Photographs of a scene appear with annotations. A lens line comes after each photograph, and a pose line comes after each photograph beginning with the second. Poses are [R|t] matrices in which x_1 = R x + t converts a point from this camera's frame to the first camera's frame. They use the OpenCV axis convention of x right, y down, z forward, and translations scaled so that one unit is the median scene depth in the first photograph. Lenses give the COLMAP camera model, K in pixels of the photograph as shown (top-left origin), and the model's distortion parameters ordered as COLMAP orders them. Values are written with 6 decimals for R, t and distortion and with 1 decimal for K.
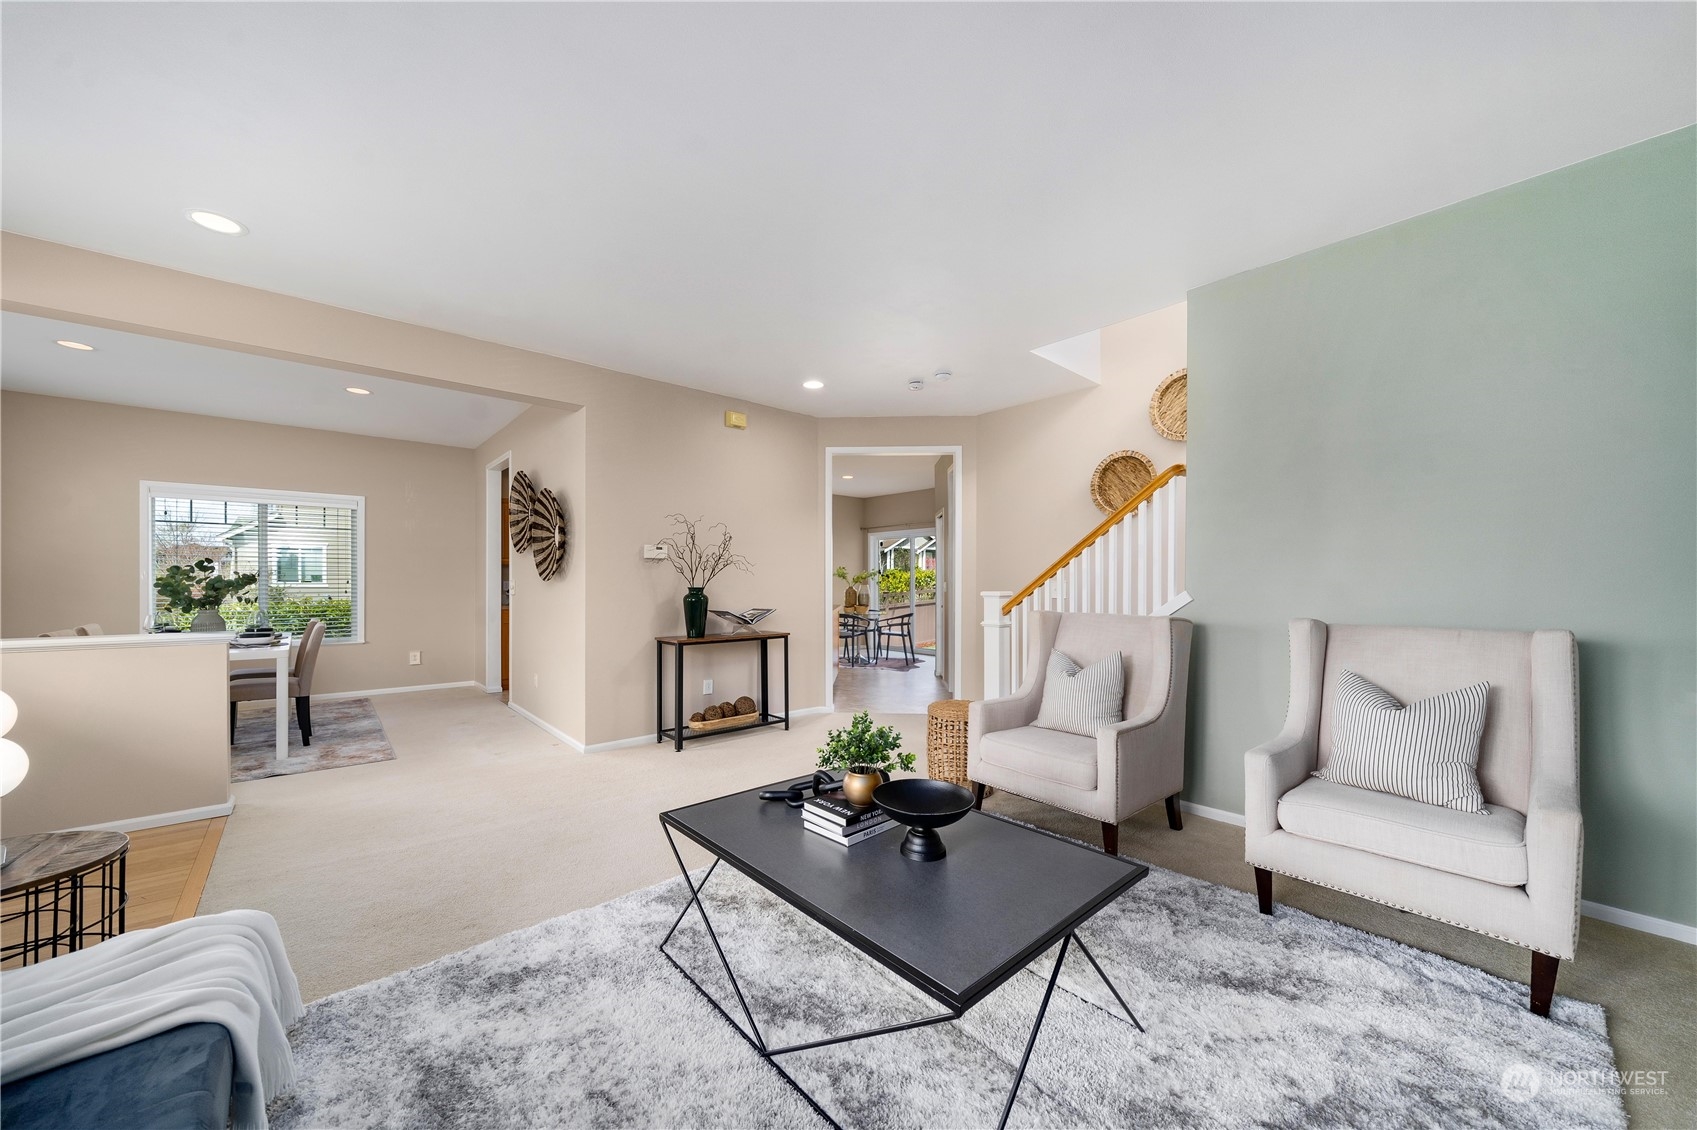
lens RADIAL K [[596.3, 0, 846.5], [0, 596.3, 564.5], [0, 0, 1]] dist [0.000089, -0.000130]
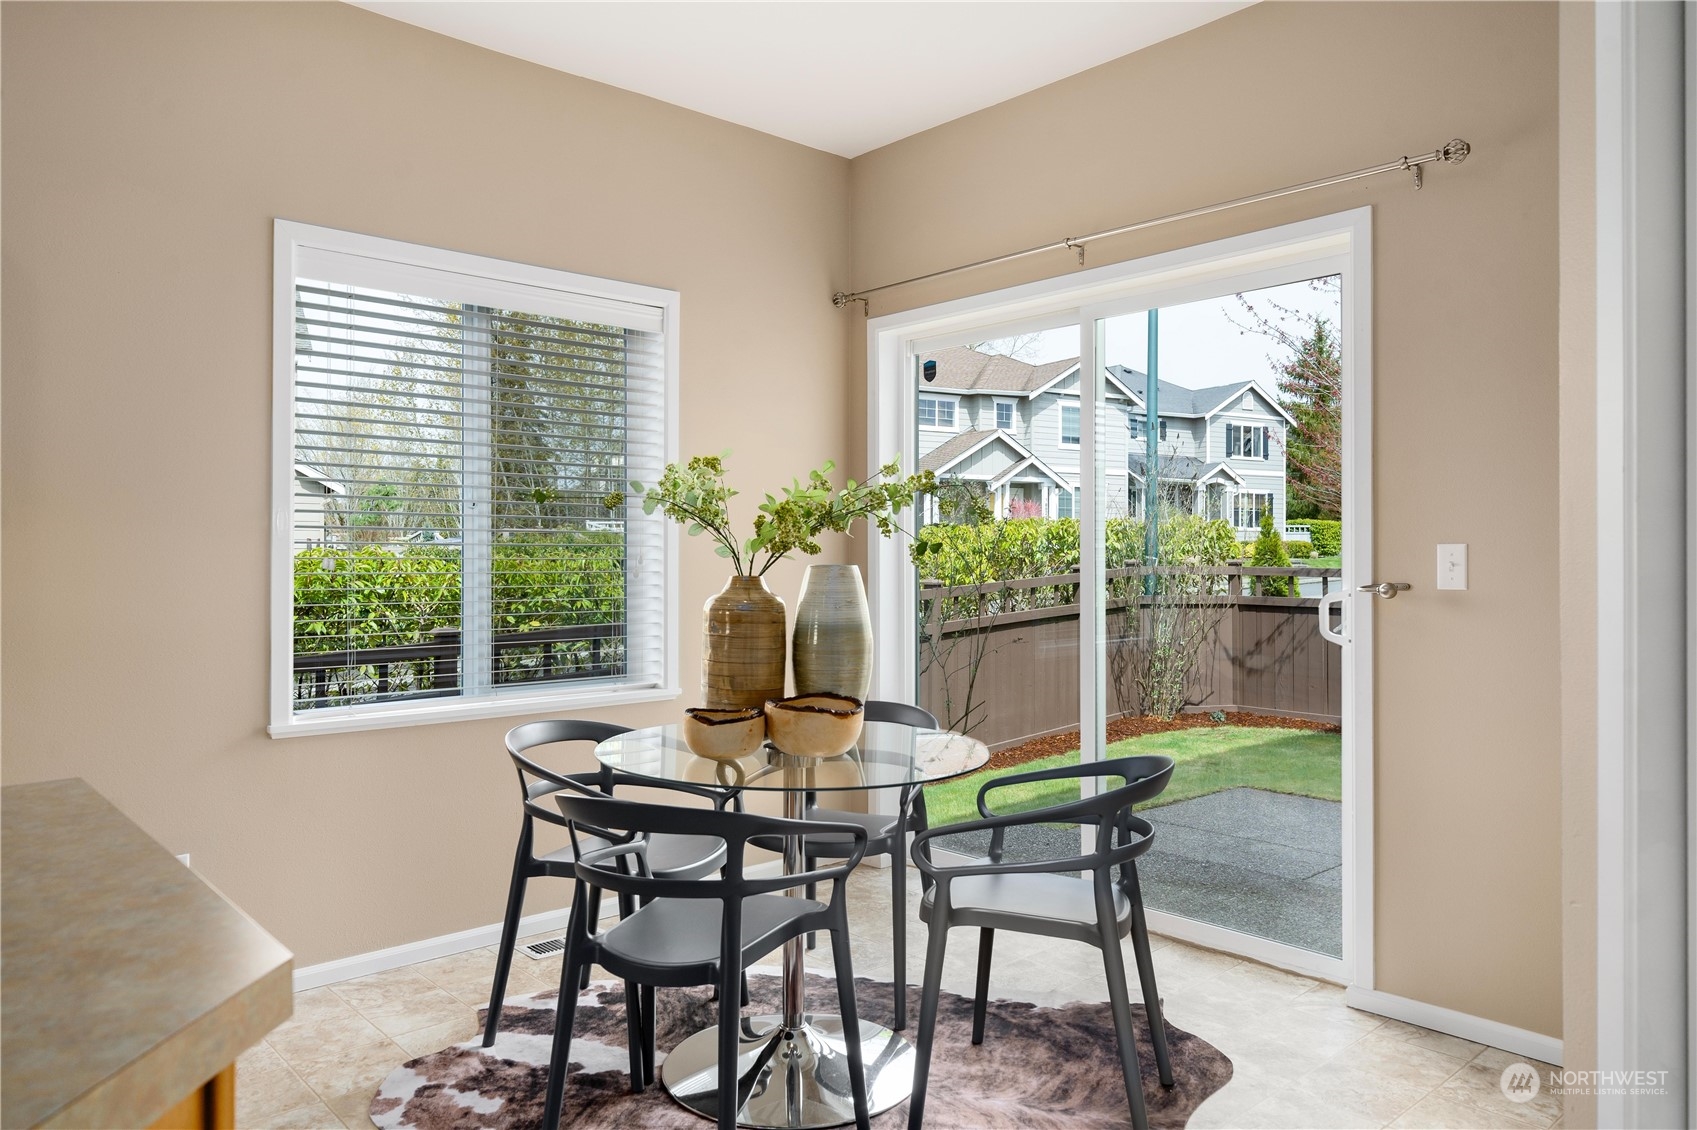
lens RADIAL K [[1137.4, 0, 846.8], [0, 1137.4, 559.9], [0, 0, 1]] dist [0.002300, 0.001609]
pose [[0.999999, 0.001242, 0.000827, 0.033191], [-0.001269, 0.999442, 0.033383, 0.022964], [-0.000785, -0.033384, 0.999442, 0.694104]]
